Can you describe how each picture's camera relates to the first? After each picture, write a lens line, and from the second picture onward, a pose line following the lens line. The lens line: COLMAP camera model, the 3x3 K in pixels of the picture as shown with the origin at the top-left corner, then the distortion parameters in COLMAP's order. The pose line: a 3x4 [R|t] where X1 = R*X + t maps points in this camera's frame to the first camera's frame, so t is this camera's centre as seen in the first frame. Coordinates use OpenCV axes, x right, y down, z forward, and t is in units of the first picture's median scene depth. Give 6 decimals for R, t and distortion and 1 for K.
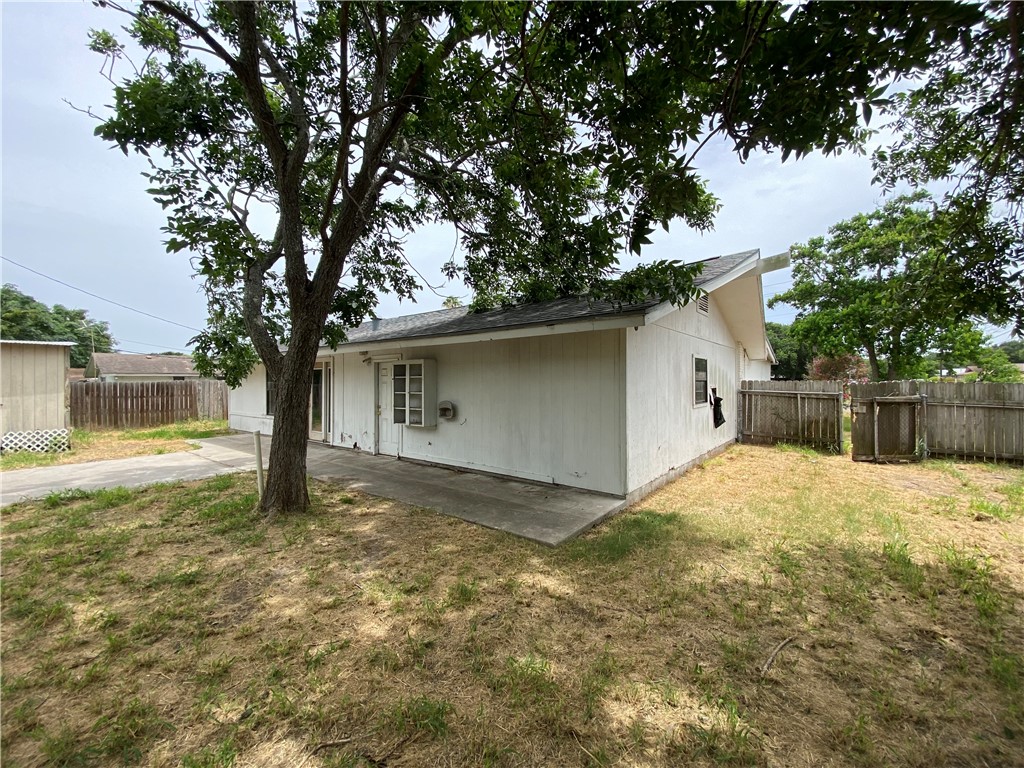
lens RADIAL K [[415.8, 0, 513.3], [0, 415.8, 385.4], [0, 0, 1]] dist [-0.002528, -0.004382]
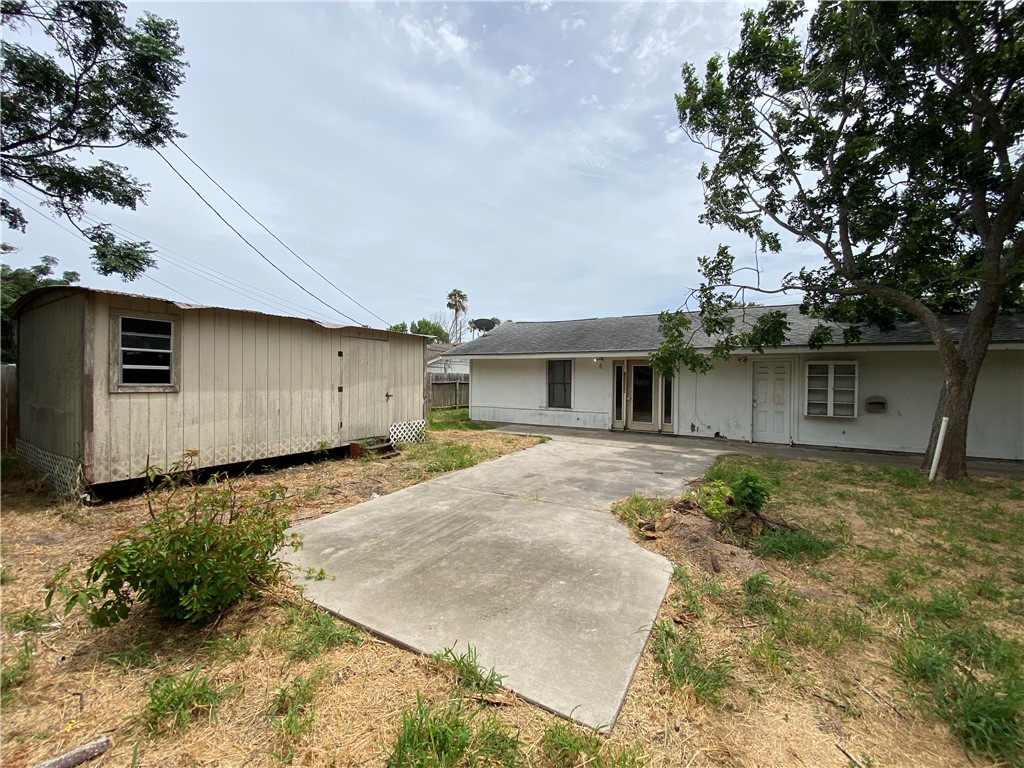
lens RADIAL K [[415.8, 0, 512.4], [0, 415.8, 380.3], [0, 0, 1]] dist [-0.002528, -0.004382]
pose [[0.990693, 0.014475, 0.135341, -1.047300], [-0.015658, 0.999848, 0.007676, -0.002117], [-0.135209, -0.009723, 0.990769, -0.033985]]
